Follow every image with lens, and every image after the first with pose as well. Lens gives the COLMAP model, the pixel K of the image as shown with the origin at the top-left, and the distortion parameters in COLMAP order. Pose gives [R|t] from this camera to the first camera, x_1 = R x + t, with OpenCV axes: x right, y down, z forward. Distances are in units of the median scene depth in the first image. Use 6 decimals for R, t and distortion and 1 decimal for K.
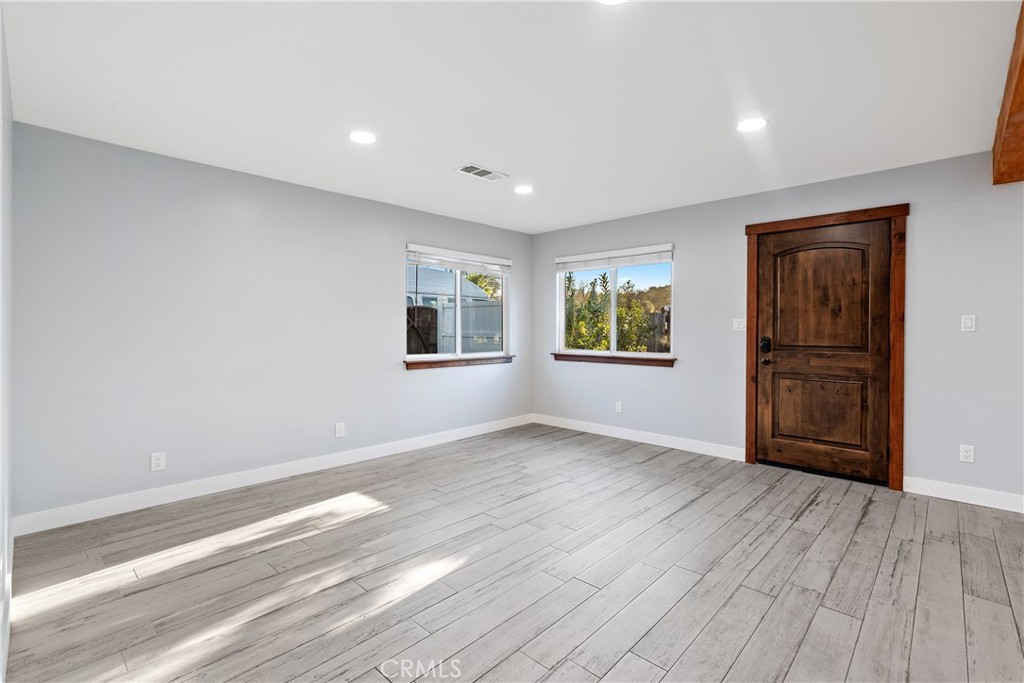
lens RADIAL K [[469.1, 0, 510.9], [0, 469.1, 322.8], [0, 0, 1]] dist [-0.006955, 0.003785]
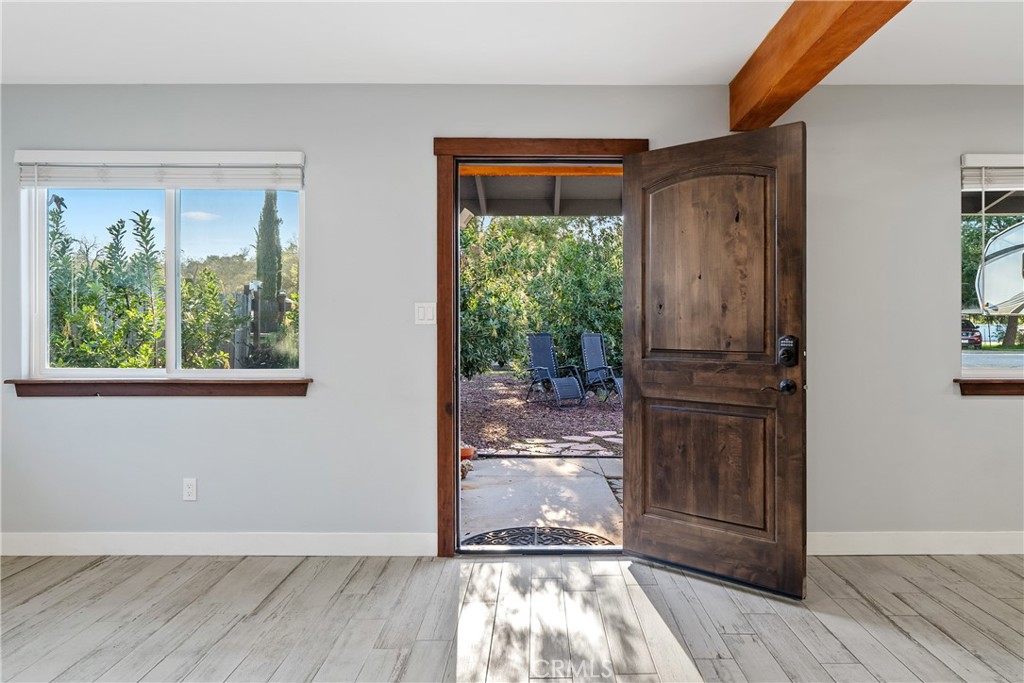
lens RADIAL K [[639.8, 0, 505.7], [0, 639.8, 329.6], [0, 0, 1]] dist [-0.002499, -0.000747]
pose [[0.742320, -0.012285, 0.669933, 0.045212], [-0.005996, 0.999670, 0.024975, 0.003688], [-0.670019, -0.022556, 0.742001, 0.365170]]
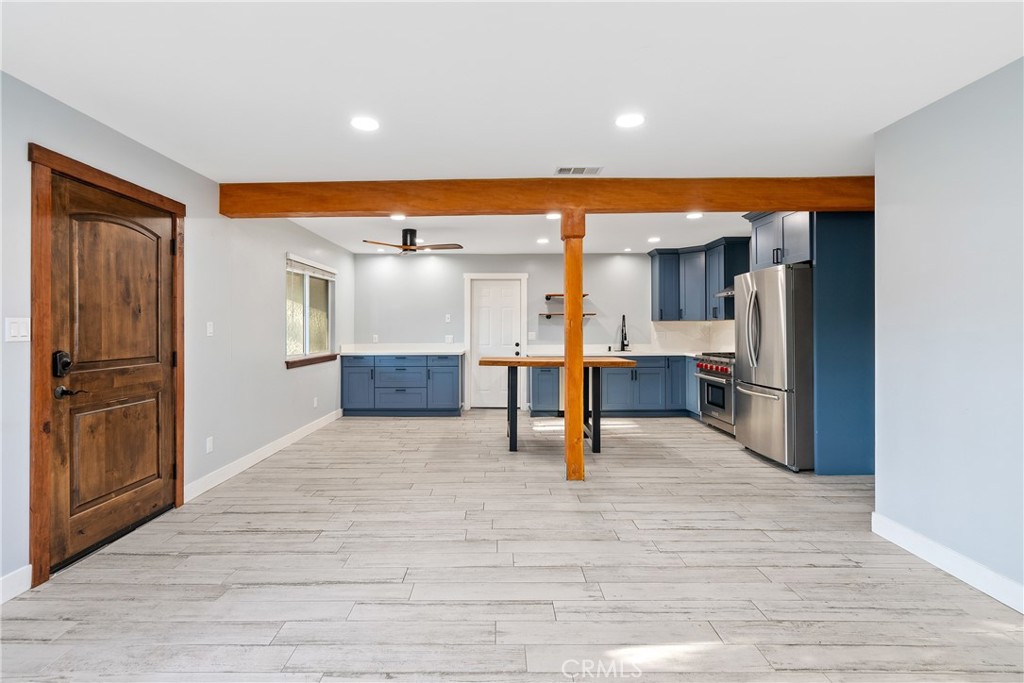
lens RADIAL K [[469.1, 0, 499.1], [0, 469.1, 341.7], [0, 0, 1]] dist [-0.006955, 0.003785]
pose [[-0.685961, -0.026496, 0.727156, -0.255842], [-0.015524, 0.999642, 0.021781, -0.002847], [-0.727473, 0.003652, -0.686127, 1.007732]]
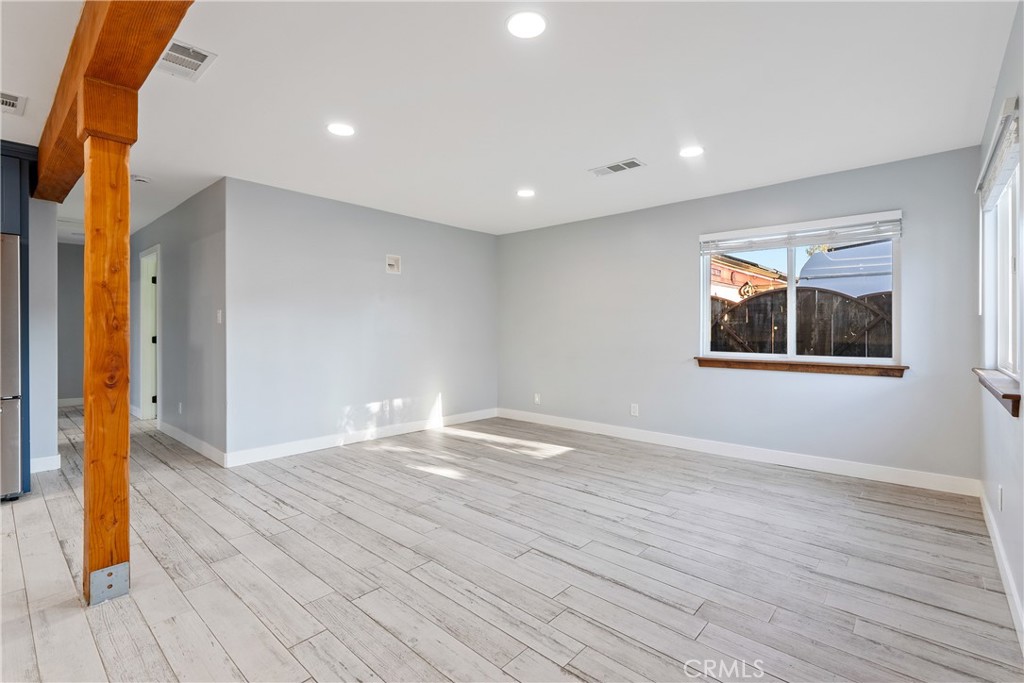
lens RADIAL K [[469.1, 0, 508.6], [0, 469.1, 329.1], [0, 0, 1]] dist [-0.006955, 0.003785]
pose [[0.022225, -0.000231, -0.999753, 0.827686], [0.017409, 0.999848, 0.000156, 0.018136], [0.999601, -0.017409, 0.022226, 0.667566]]
